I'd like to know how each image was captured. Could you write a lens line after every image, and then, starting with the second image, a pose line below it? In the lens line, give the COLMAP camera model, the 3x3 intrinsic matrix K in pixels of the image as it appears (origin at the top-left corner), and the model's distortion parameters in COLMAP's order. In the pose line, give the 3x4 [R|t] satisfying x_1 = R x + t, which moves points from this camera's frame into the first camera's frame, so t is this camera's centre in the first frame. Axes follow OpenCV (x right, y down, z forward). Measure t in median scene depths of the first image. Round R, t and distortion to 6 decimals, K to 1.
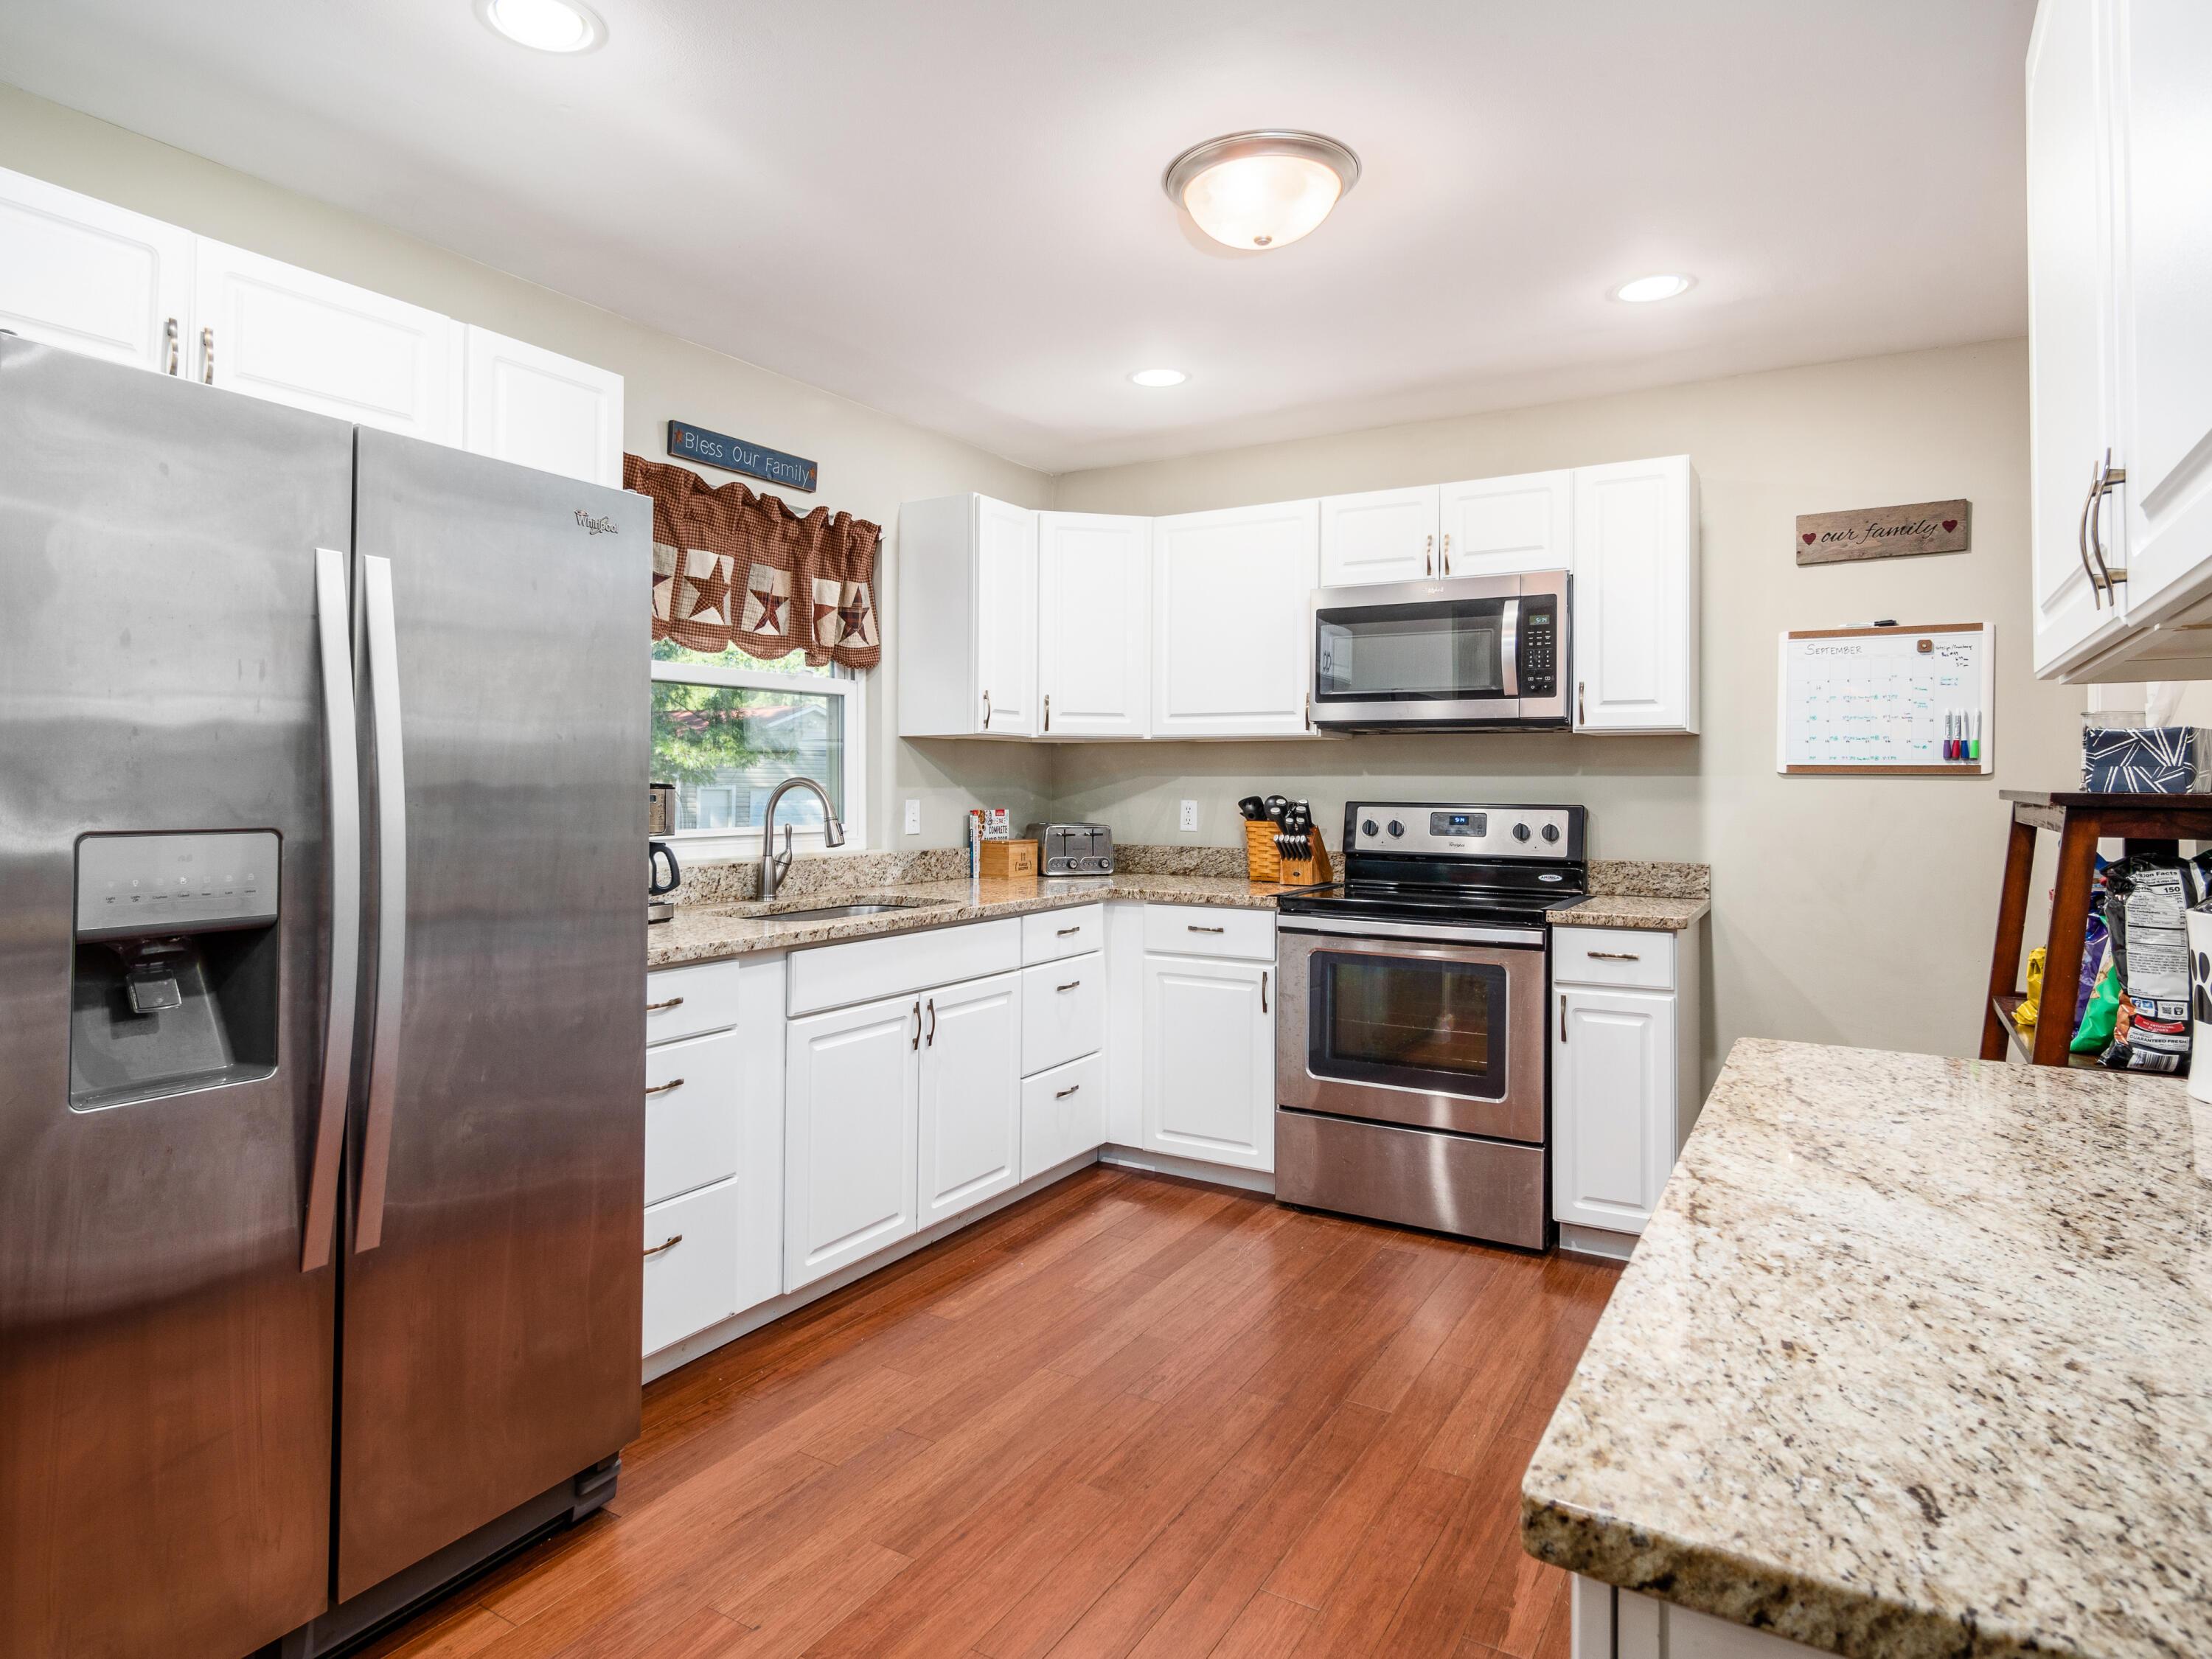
lens RADIAL K [[1282.9, 0, 1080.7], [0, 1282.9, 781.7], [0, 0, 1]] dist [-0.001738, -0.000226]
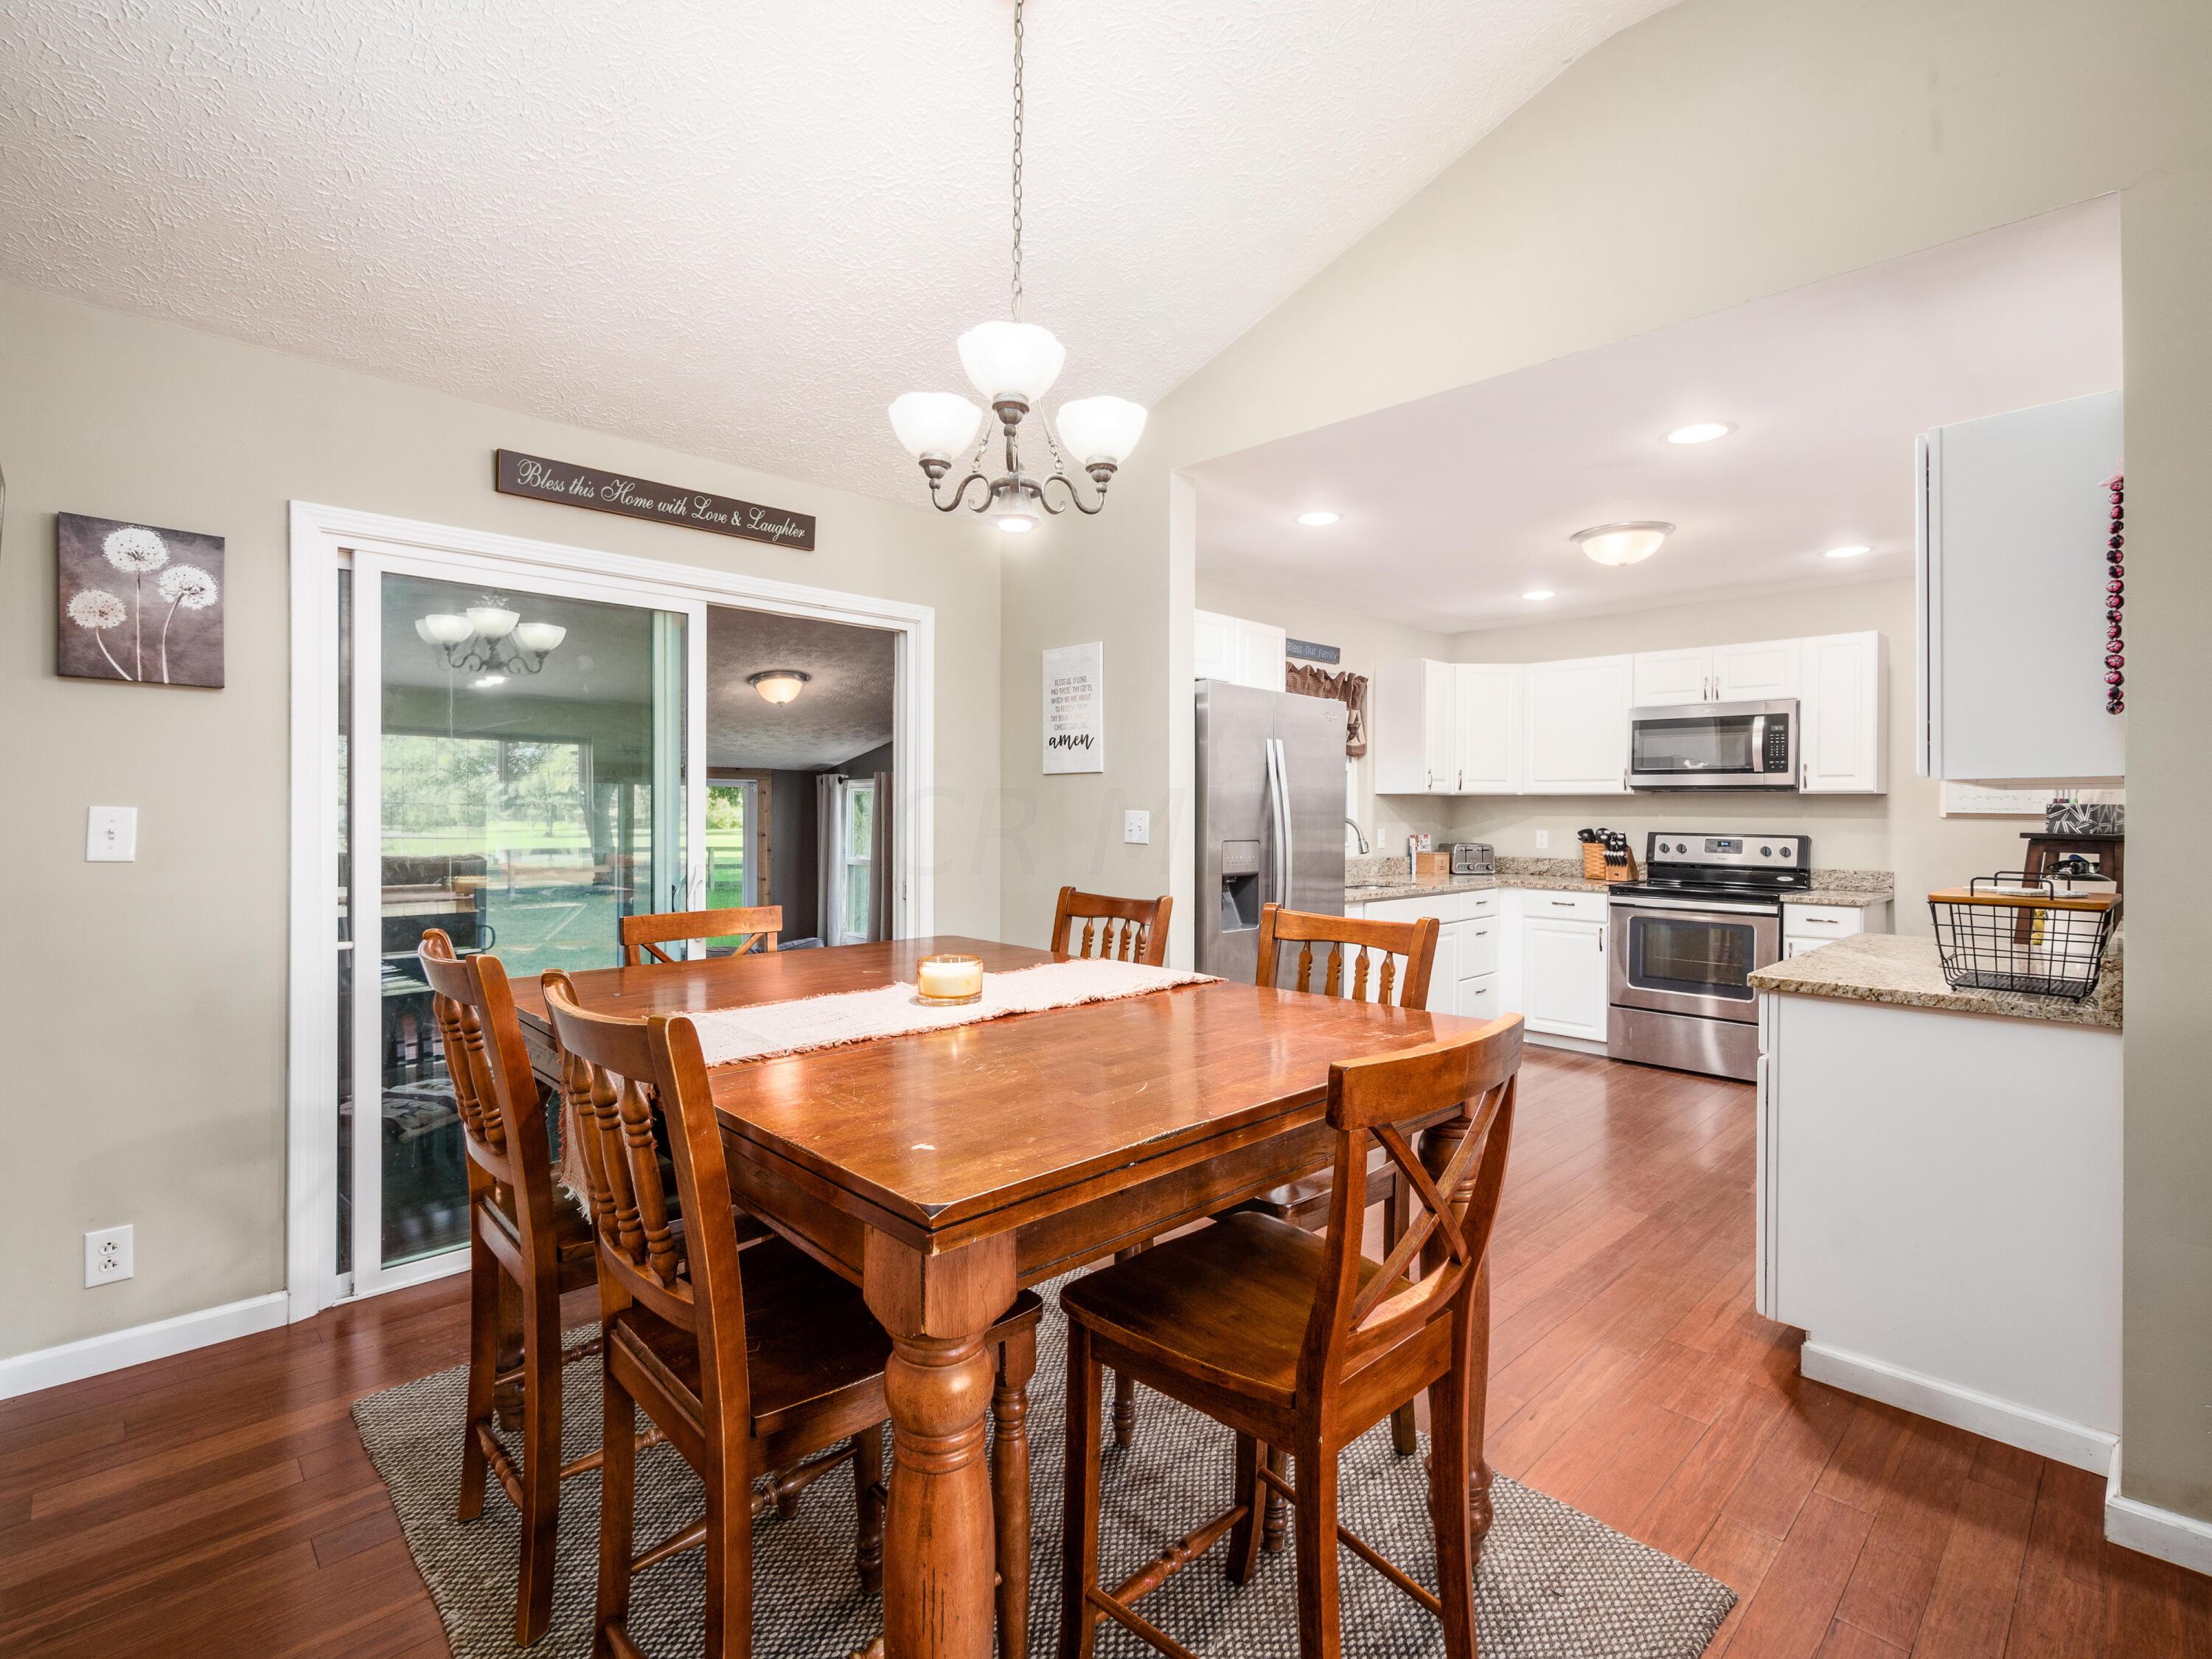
lens RADIAL K [[1012.9, 0, 1114.2], [0, 1012.9, 817.5], [0, 0, 1]] dist [0.004871, 0.001609]
pose [[0.969075, 0.004635, -0.246724, -0.156406], [-0.003208, 0.999976, 0.006187, -0.010417], [0.246746, -0.005204, 0.969066, -0.501938]]
